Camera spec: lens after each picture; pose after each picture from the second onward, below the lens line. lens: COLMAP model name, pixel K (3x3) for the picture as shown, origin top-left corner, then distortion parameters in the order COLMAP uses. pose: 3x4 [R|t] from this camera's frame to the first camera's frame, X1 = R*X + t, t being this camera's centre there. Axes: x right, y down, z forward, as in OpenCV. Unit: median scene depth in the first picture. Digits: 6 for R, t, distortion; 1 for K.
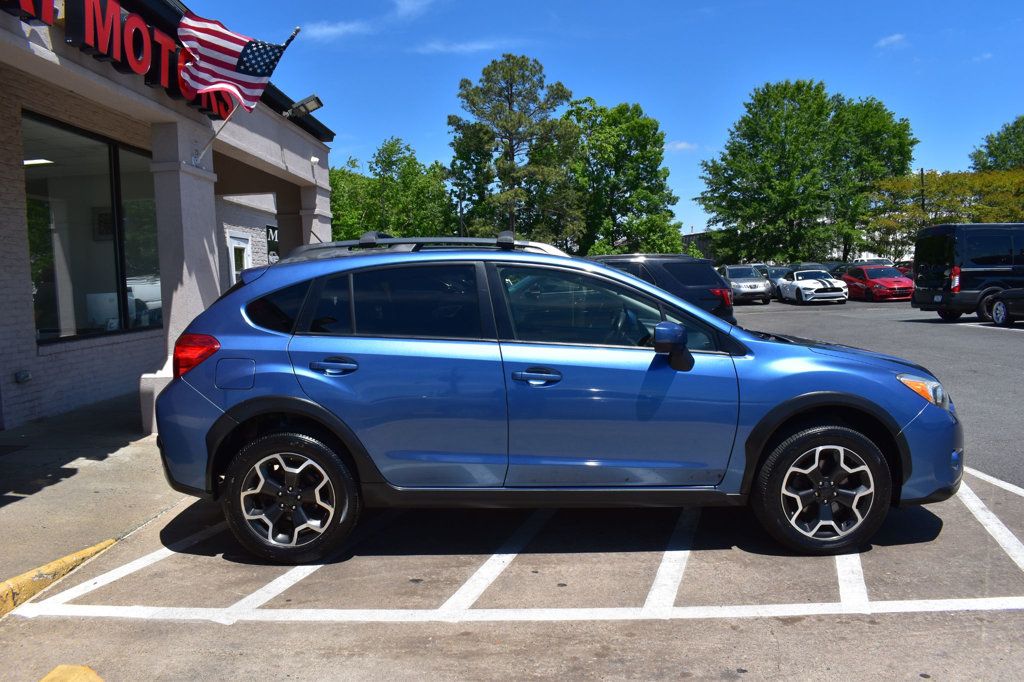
lens RADIAL K [[803.4, 0, 512.0], [0, 803.4, 341.0], [0, 0, 1]] dist [-0.106308, 0.001589]
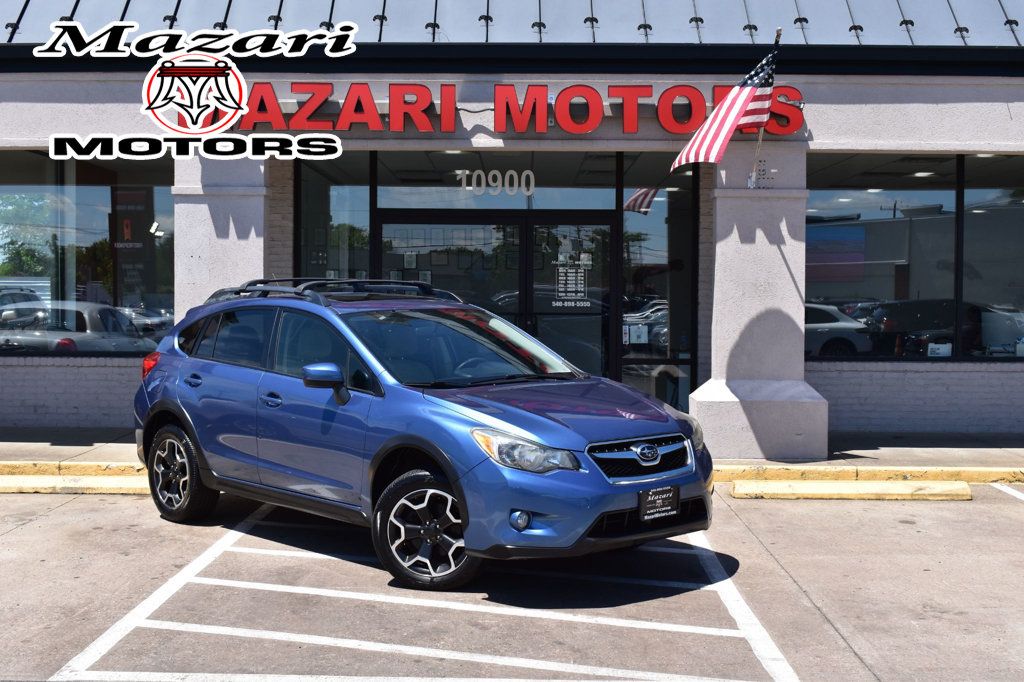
lens RADIAL K [[1338.8, 0, 512.0], [0, 1338.8, 341.0], [0, 0, 1]] dist [-0.031329, -0.024016]
pose [[-0.002668, 0.066840, -0.997760, 2.219375], [-0.079154, 0.994619, 0.066842, -0.201819], [0.996859, 0.079155, 0.002637, 1.093560]]
